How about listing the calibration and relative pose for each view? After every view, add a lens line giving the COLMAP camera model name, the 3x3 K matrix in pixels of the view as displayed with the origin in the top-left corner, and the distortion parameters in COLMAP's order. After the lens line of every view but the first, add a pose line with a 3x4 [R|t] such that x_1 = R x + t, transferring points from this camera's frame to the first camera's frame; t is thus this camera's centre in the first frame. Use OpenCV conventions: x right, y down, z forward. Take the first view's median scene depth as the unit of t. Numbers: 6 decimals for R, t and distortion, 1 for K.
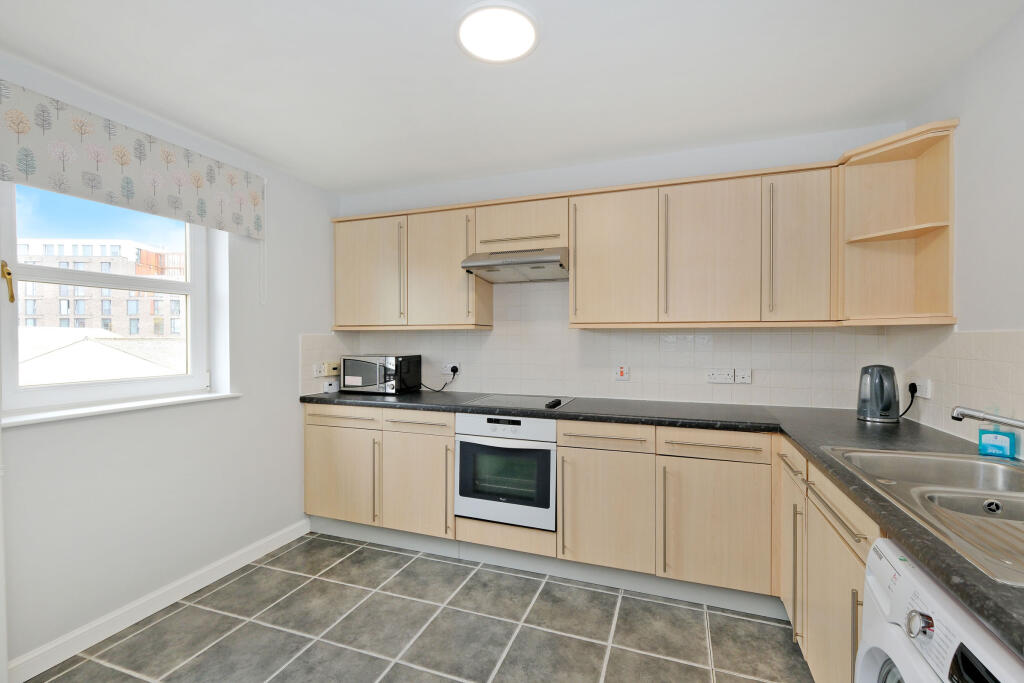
lens RADIAL K [[447.4, 0, 512.0], [0, 447.4, 341.5], [0, 0, 1]] dist [-0.001507, -0.000800]
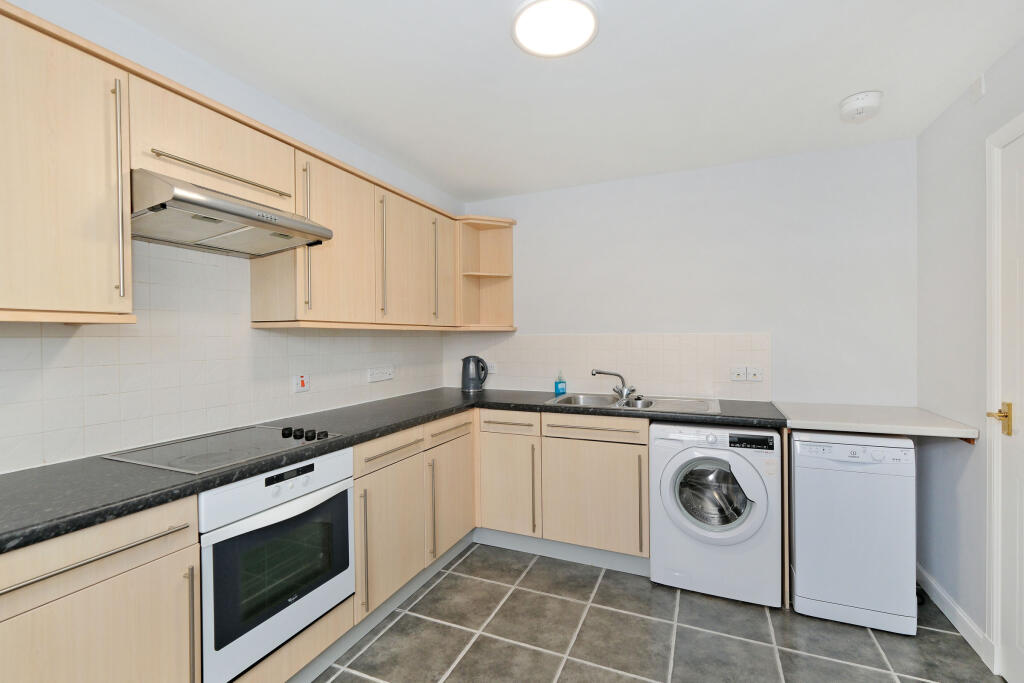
lens RADIAL K [[447.4, 0, 512.0], [0, 447.4, 341.5], [0, 0, 1]] dist [-0.001507, -0.000800]
pose [[0.057309, -0.008297, 0.998322, -0.581702], [0.017438, 0.999821, 0.007308, -0.005435], [-0.998204, 0.016990, 0.057444, 0.608067]]
